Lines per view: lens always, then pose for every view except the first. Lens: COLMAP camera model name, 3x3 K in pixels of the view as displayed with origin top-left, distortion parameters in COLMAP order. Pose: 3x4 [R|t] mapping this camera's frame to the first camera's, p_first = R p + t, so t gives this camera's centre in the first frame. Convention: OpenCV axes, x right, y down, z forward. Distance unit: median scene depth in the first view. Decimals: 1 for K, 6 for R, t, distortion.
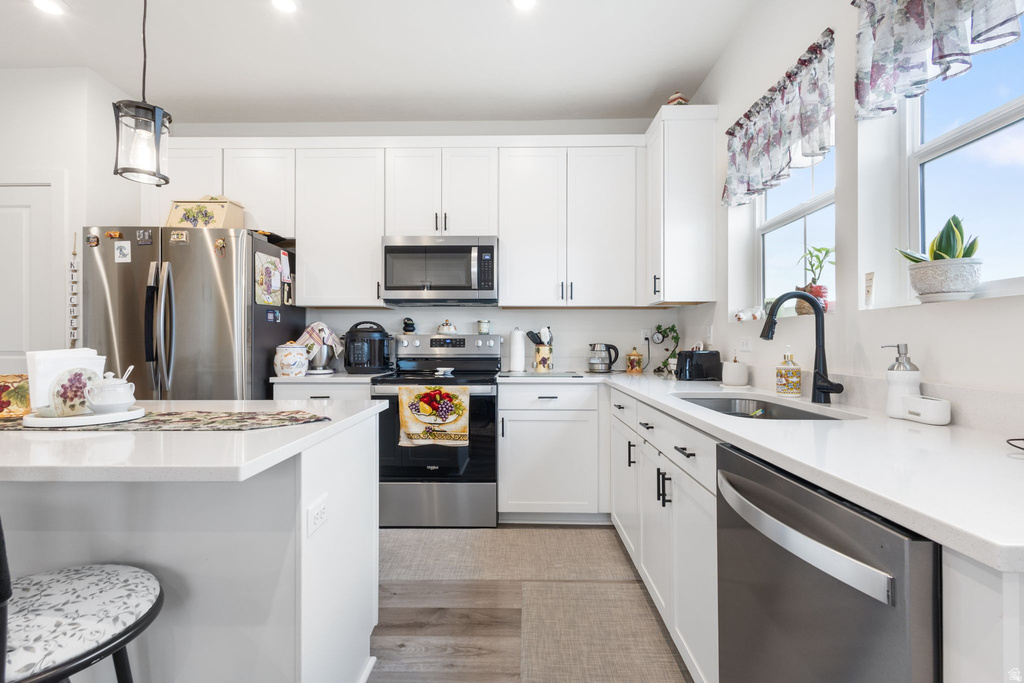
lens RADIAL K [[476.2, 0, 509.3], [0, 476.2, 338.1], [0, 0, 1]] dist [0.015969, -0.005138]
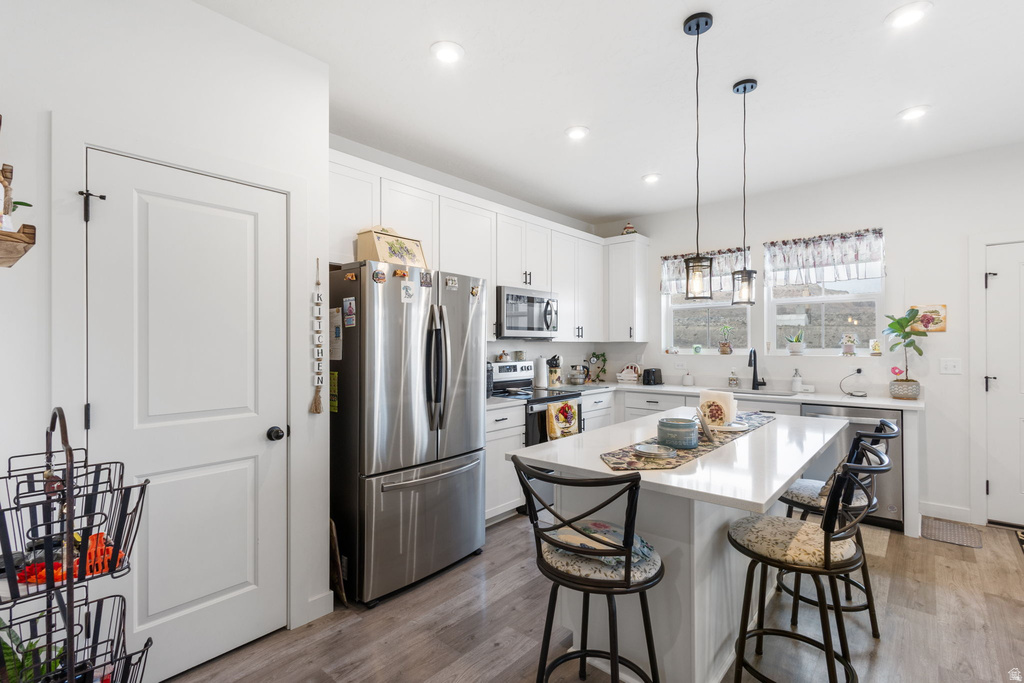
lens RADIAL K [[476.2, 0, 512.4], [0, 476.2, 338.6], [0, 0, 1]] dist [0.015969, -0.005138]
pose [[0.635822, 0.006448, 0.771809, -1.337415], [-0.001715, 0.999974, -0.006941, -0.074651], [-0.771834, 0.003090, 0.635817, 0.214829]]
